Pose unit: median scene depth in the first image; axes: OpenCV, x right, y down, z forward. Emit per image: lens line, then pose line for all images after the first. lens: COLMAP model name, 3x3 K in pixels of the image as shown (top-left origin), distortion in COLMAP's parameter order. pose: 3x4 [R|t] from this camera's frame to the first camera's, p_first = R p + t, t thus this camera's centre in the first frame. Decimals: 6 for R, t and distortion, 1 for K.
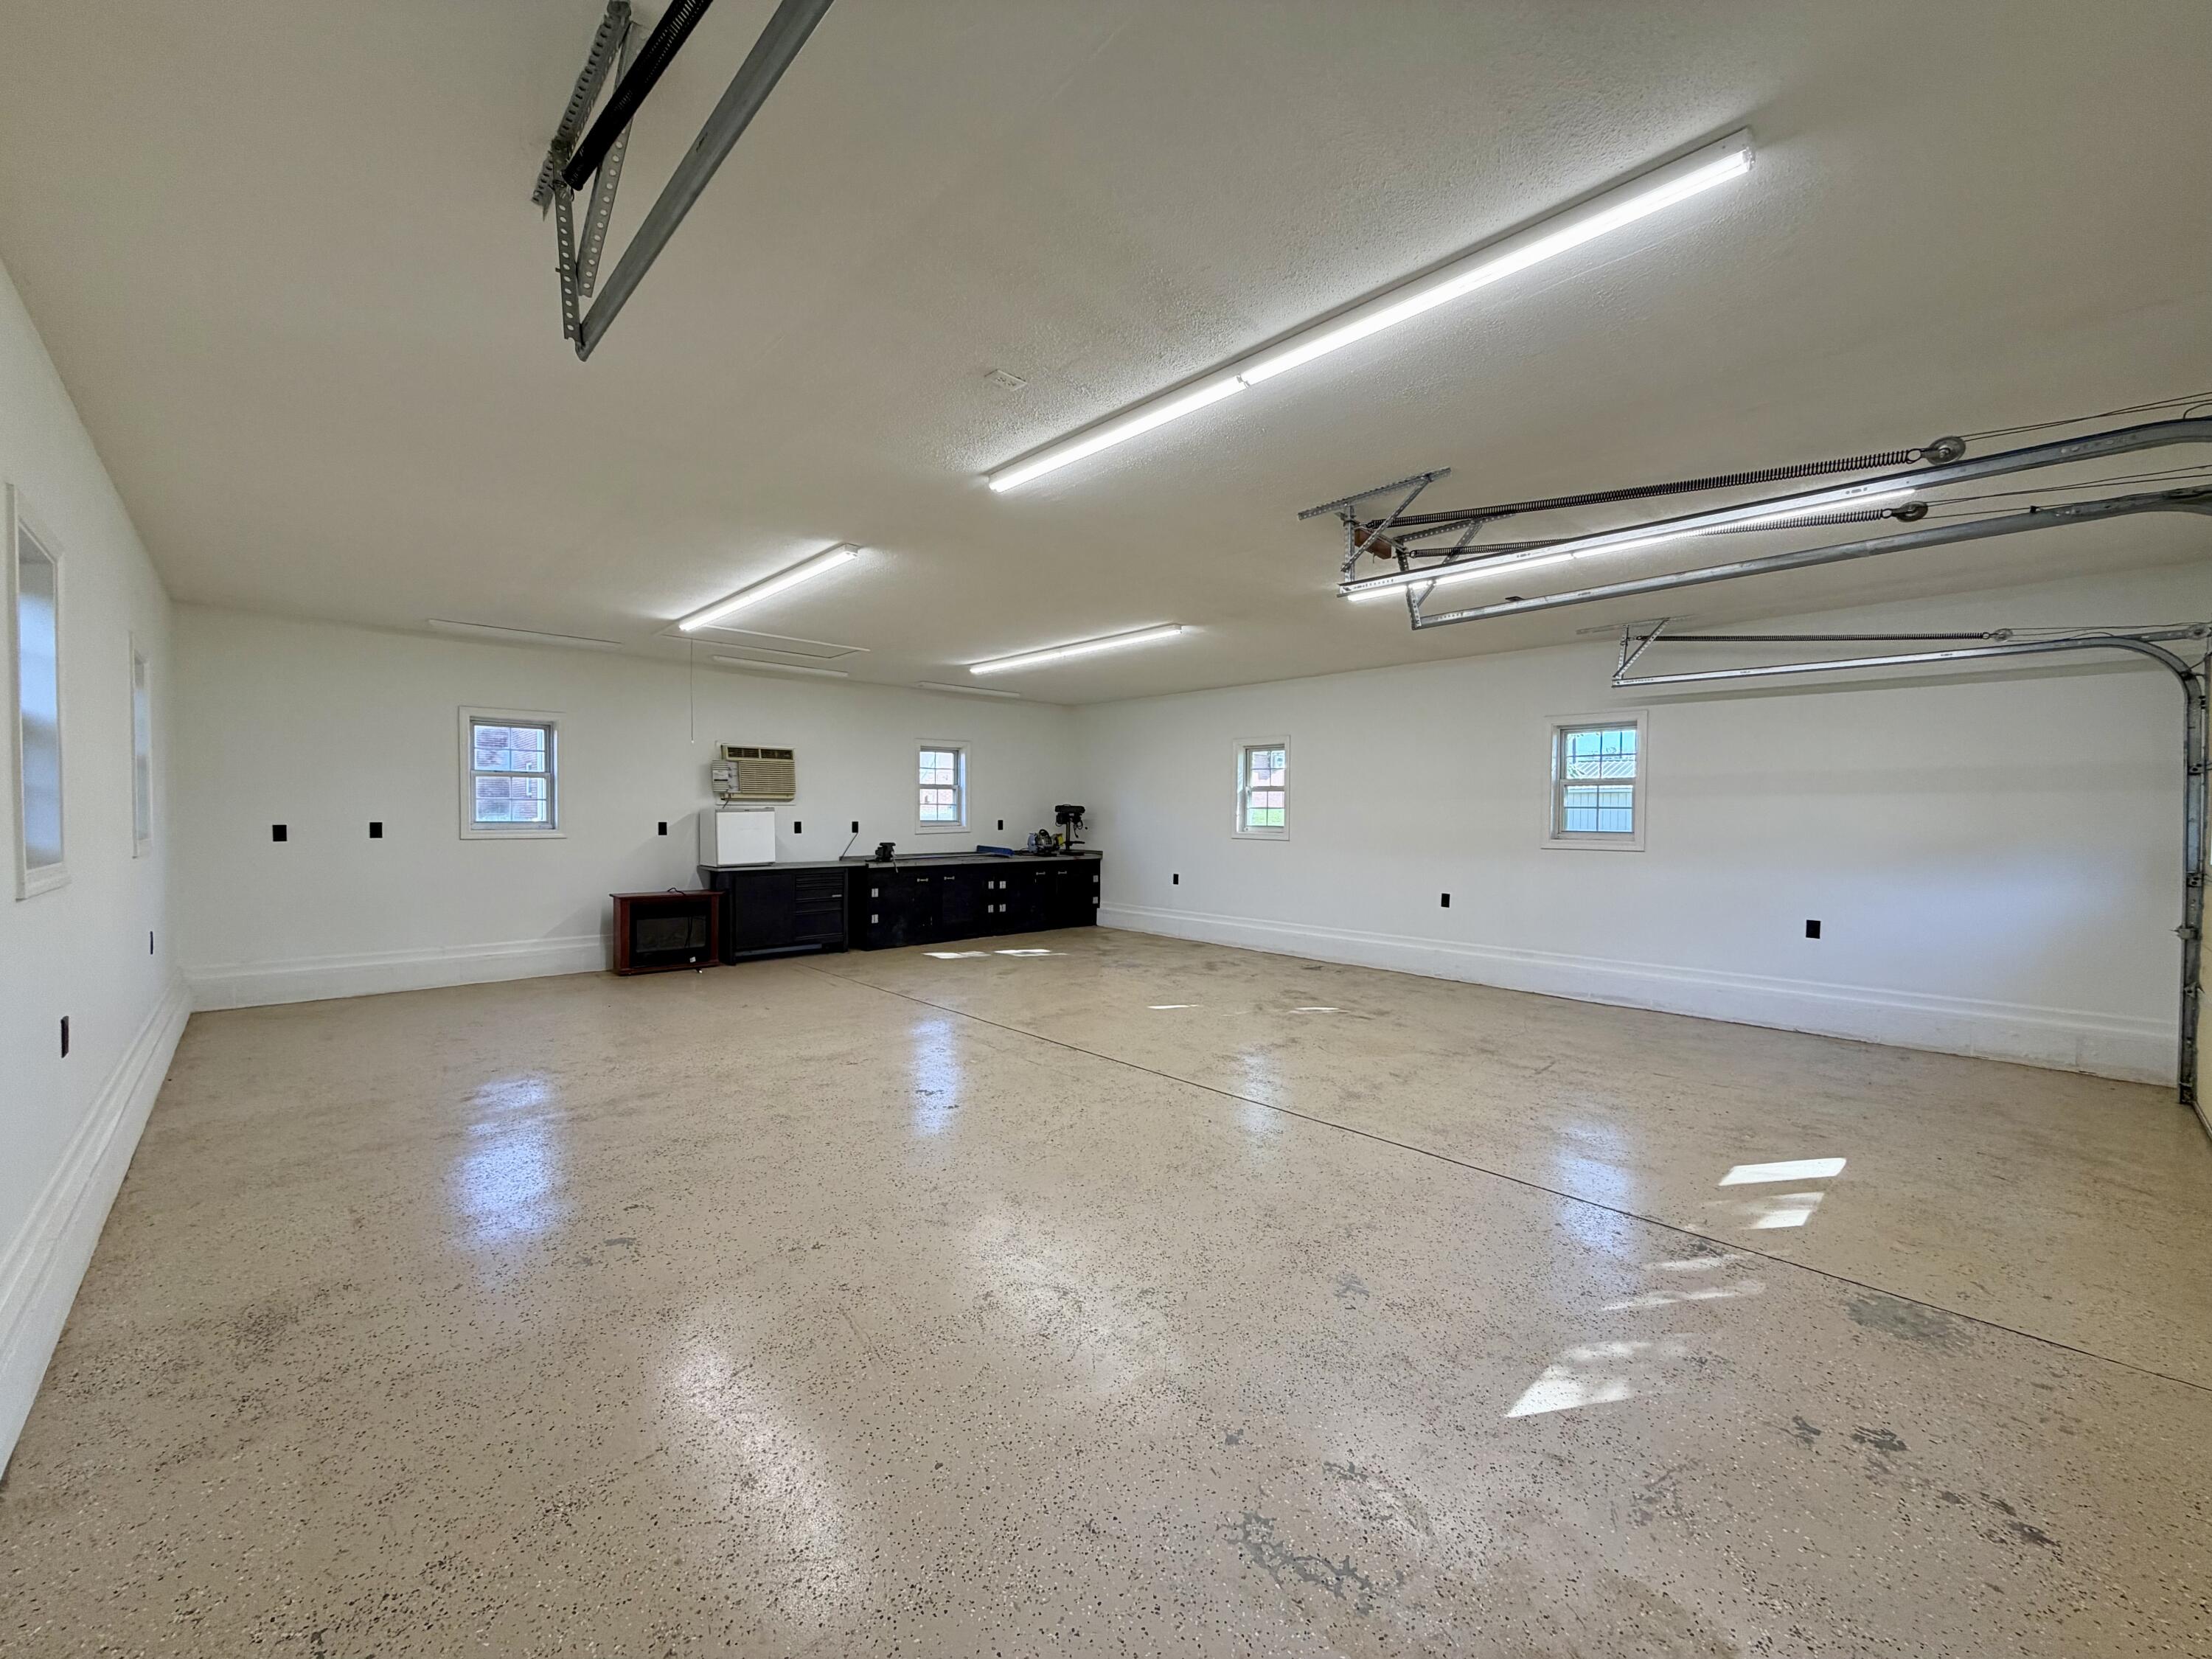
lens RADIAL K [[880.7, 0, 1099.2], [0, 880.7, 826.2], [0, 0, 1]] dist [-0.001073, 0.000223]
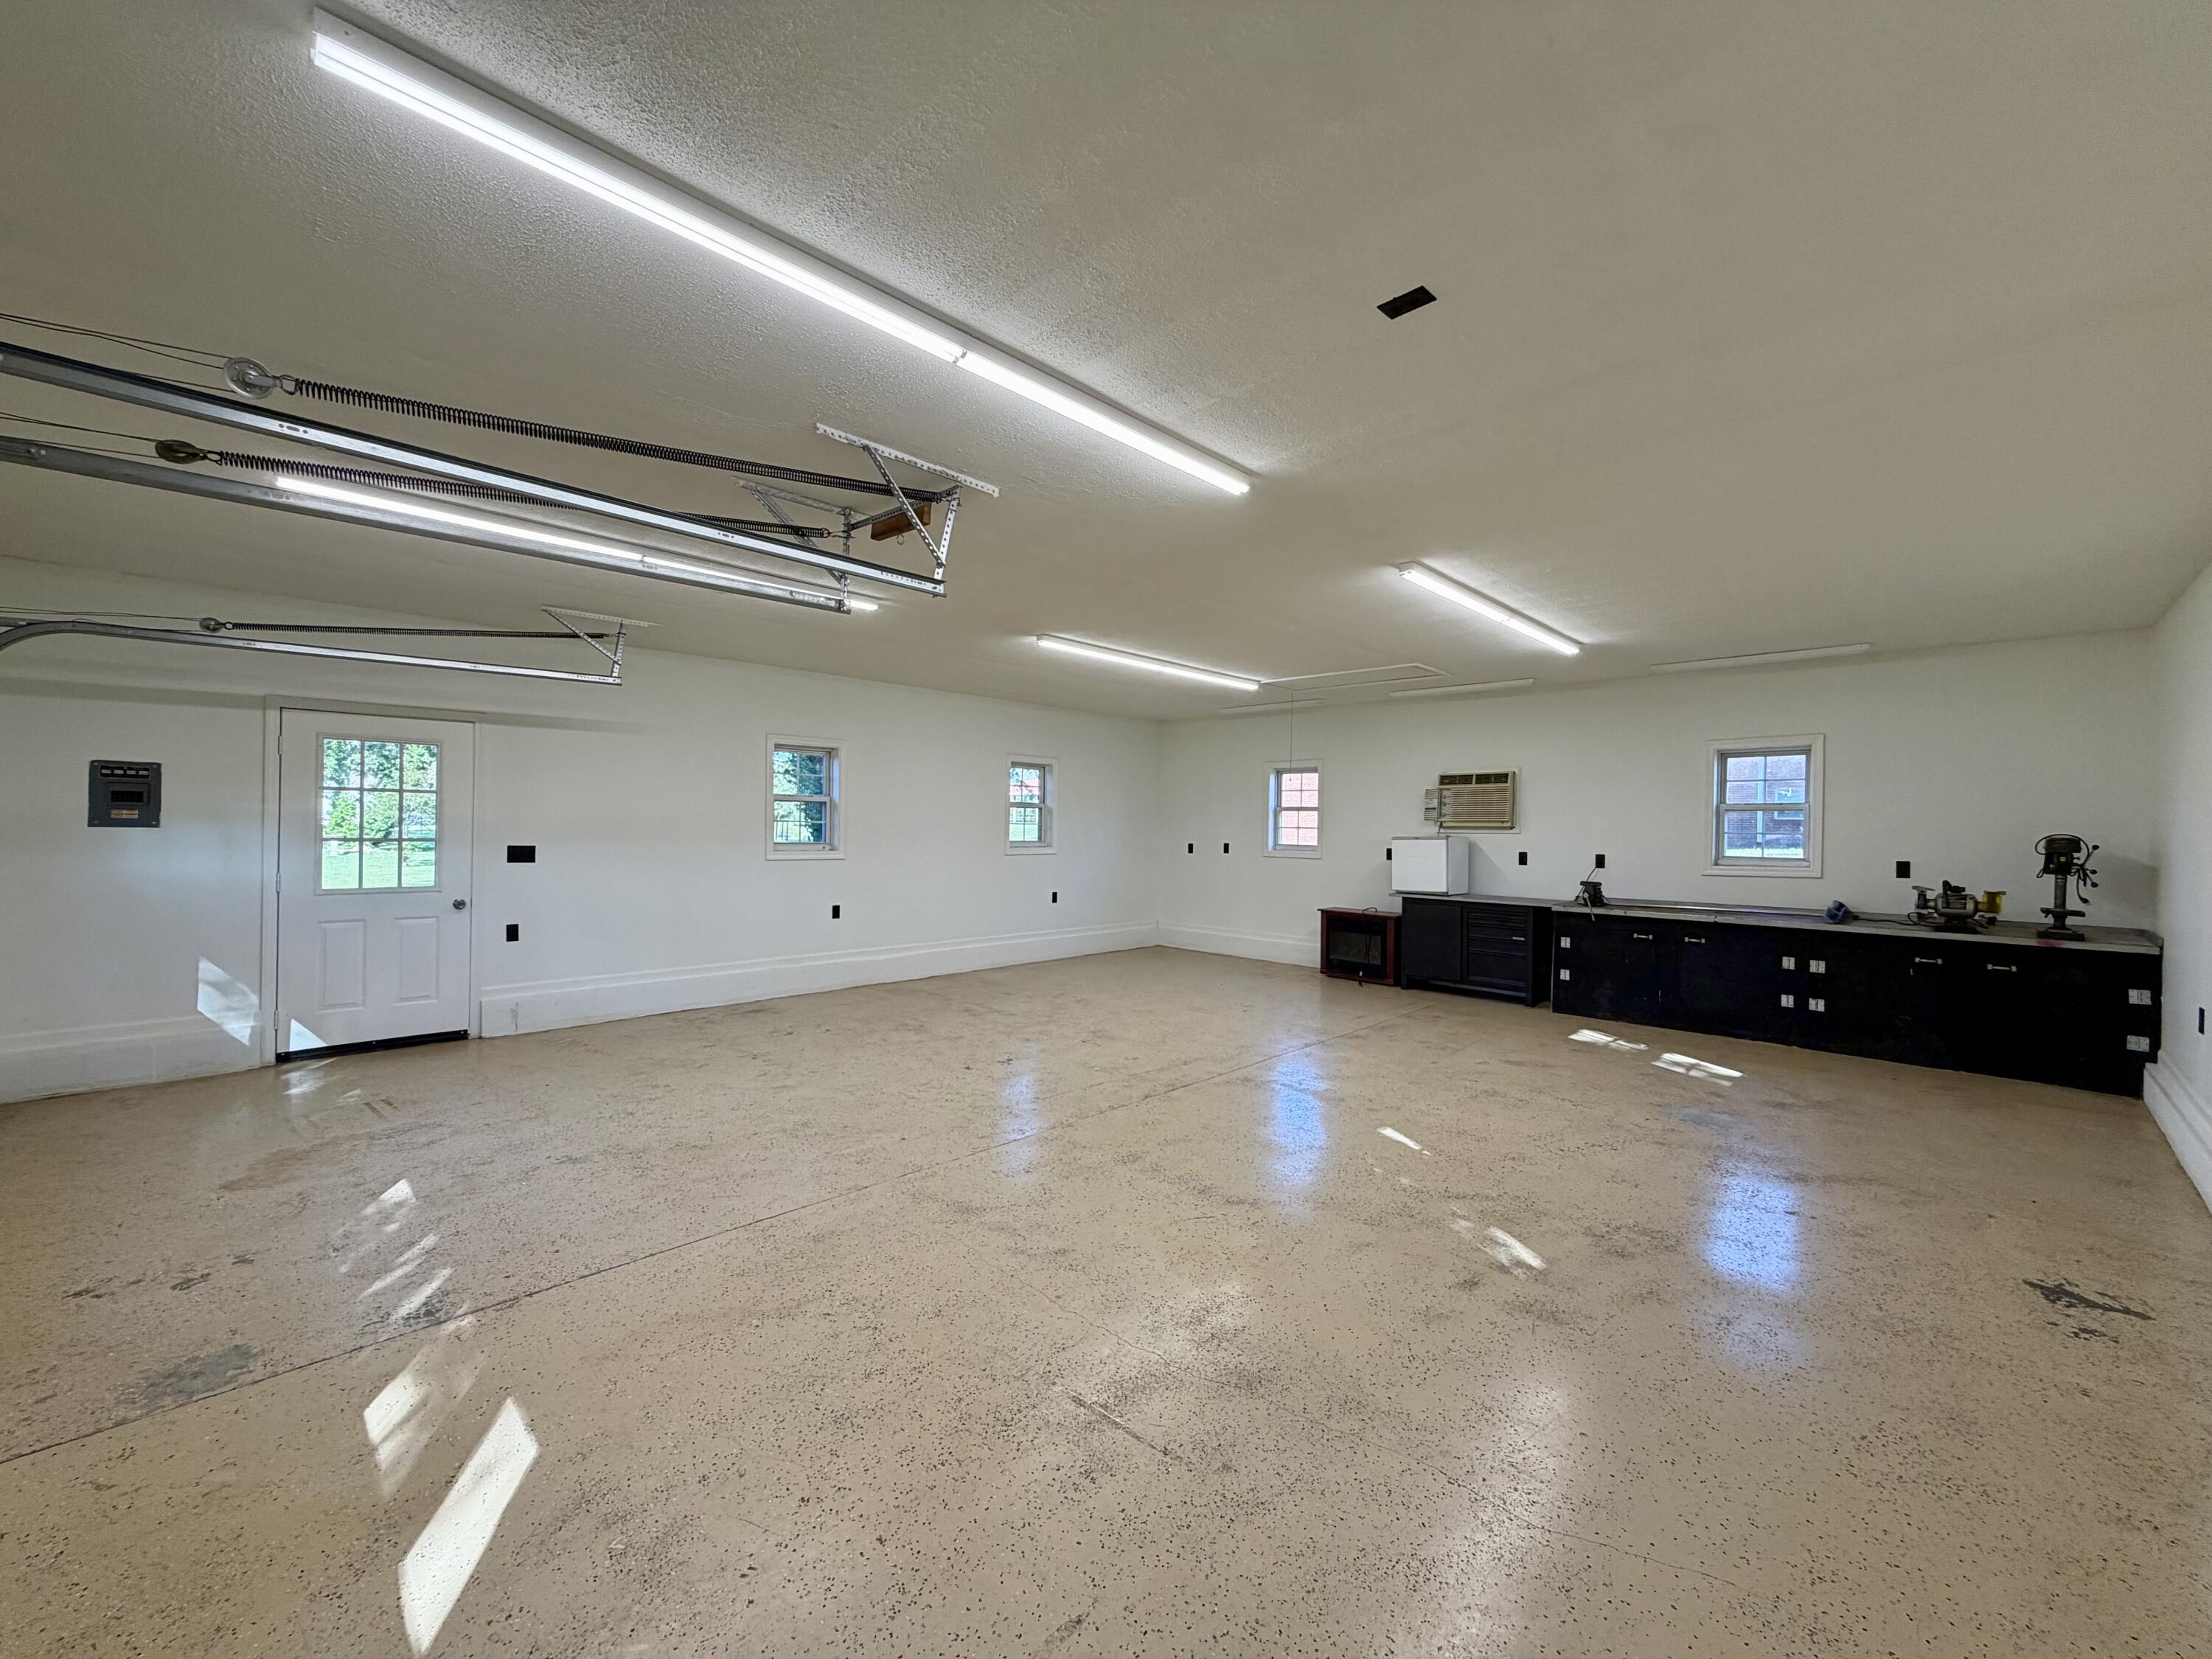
lens RADIAL K [[880.7, 0, 1099.4], [0, 880.7, 829.5], [0, 0, 1]] dist [-0.001073, 0.000223]
pose [[0.039496, -0.000806, -0.999219, 1.015695], [-0.027424, 0.999622, -0.001890, -0.027631], [0.998843, 0.027477, 0.039459, 1.026549]]
